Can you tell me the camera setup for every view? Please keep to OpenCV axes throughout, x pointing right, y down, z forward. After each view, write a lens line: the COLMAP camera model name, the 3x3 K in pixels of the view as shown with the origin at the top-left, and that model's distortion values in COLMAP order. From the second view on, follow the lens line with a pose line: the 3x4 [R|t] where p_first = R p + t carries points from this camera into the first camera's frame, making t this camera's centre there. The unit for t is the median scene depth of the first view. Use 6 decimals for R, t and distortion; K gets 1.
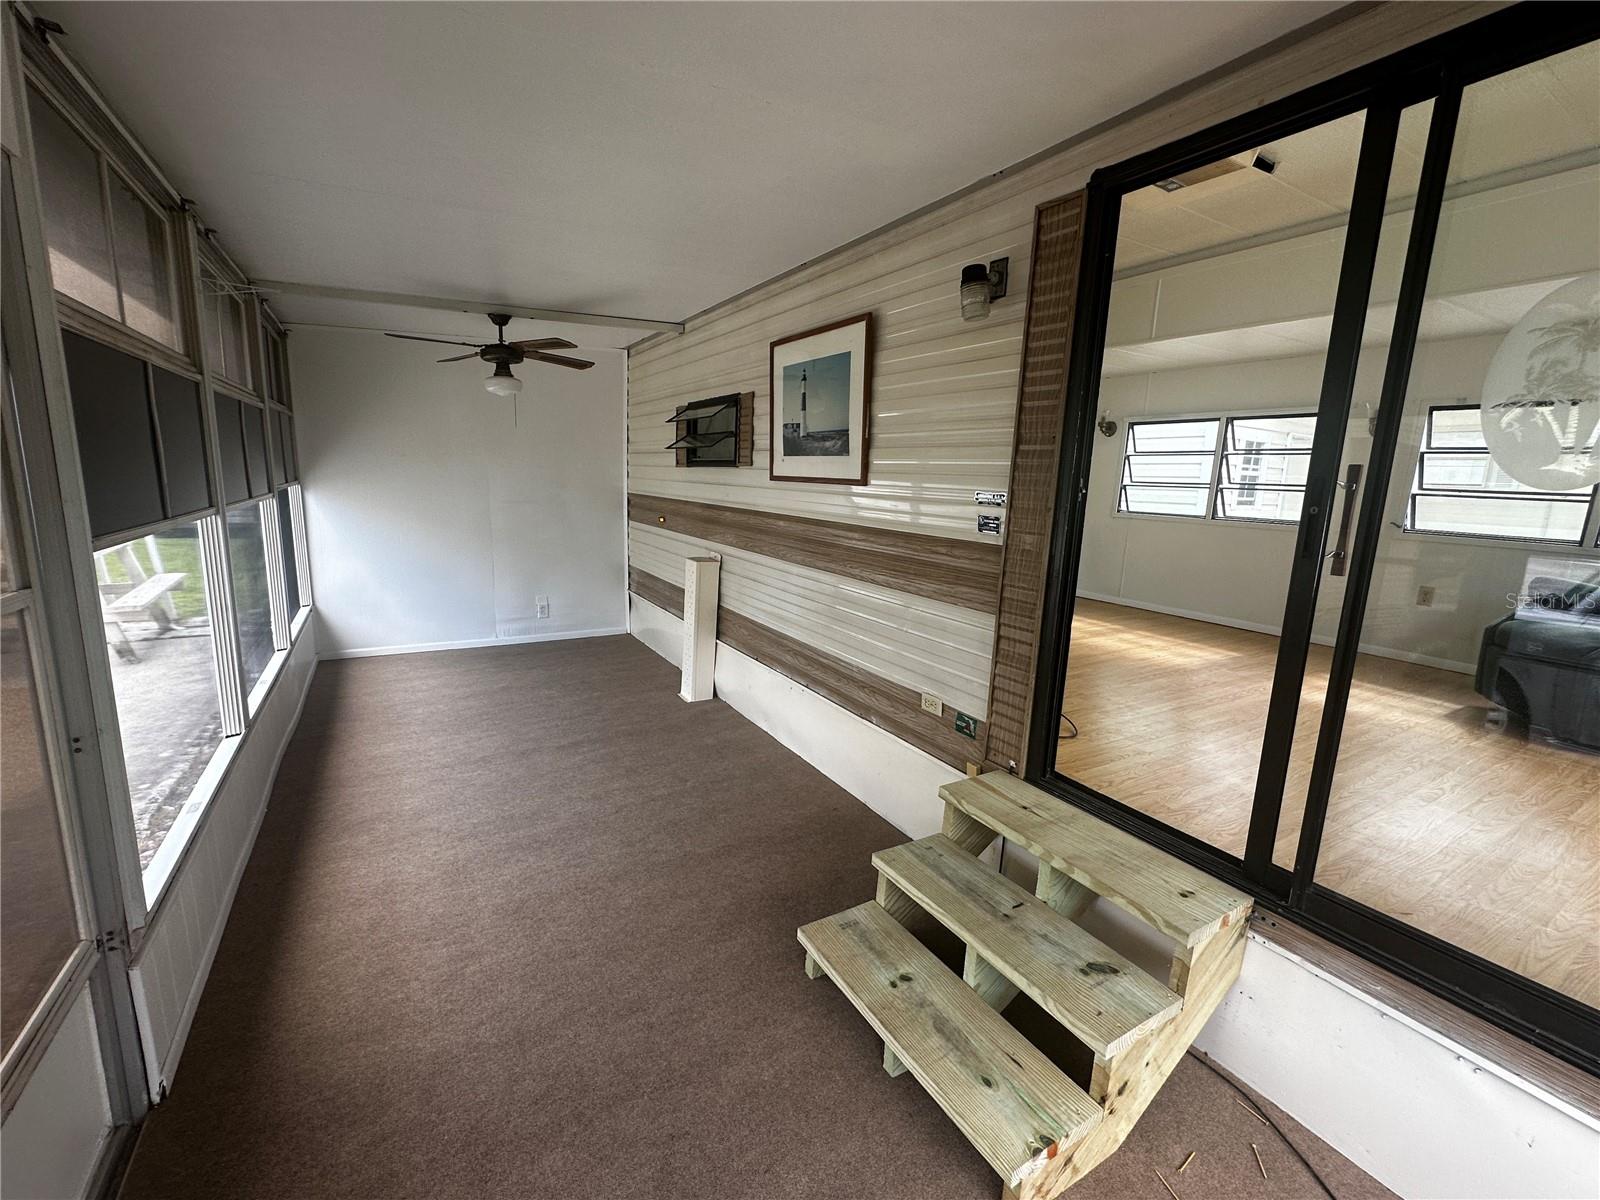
lens RADIAL K [[672.5, 0, 793.3], [0, 672.5, 599.9], [0, 0, 1]] dist [-0.002510, -0.000021]
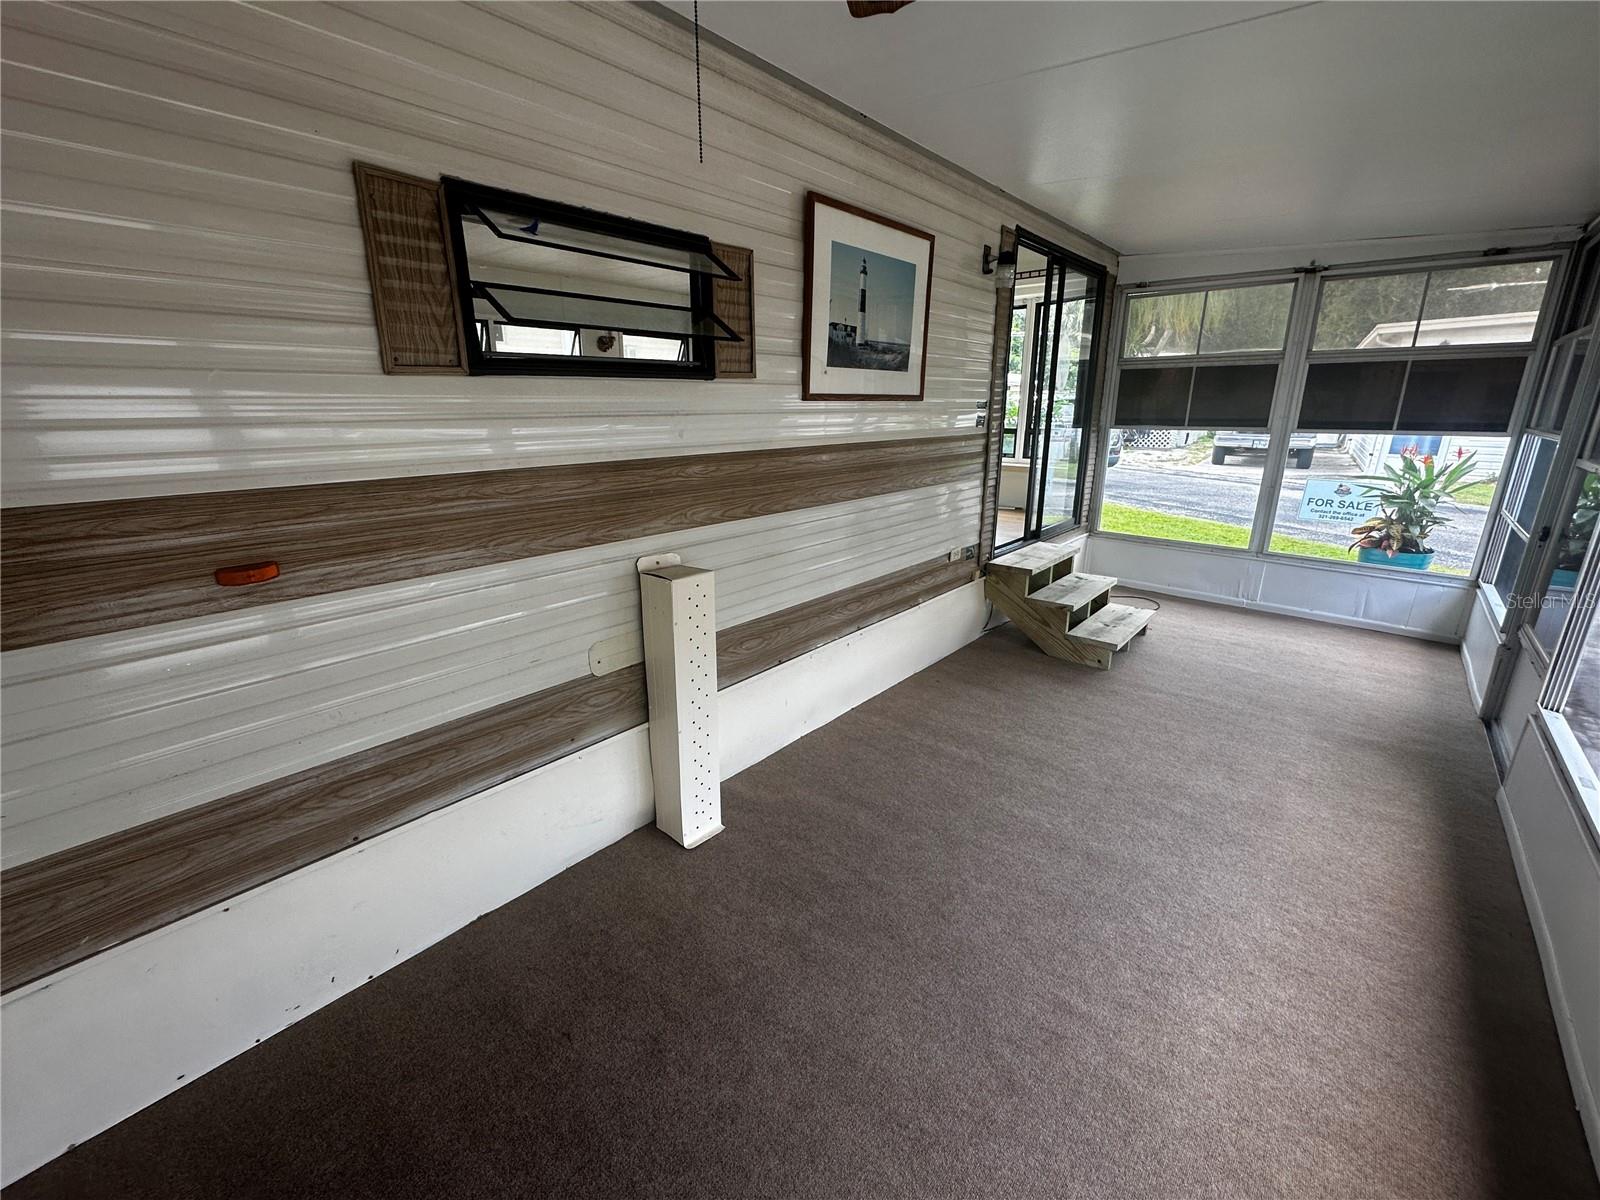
lens RADIAL K [[713.8, 0, 800.0], [0, 713.8, 600.0], [0, 0, 1]] dist [-0.011849, -0.000110]
pose [[-0.354426, -0.307649, 0.883026, -0.819334], [0.138314, 0.916692, 0.374894, -0.289922], [-0.924798, 0.255007, -0.282347, 1.378789]]
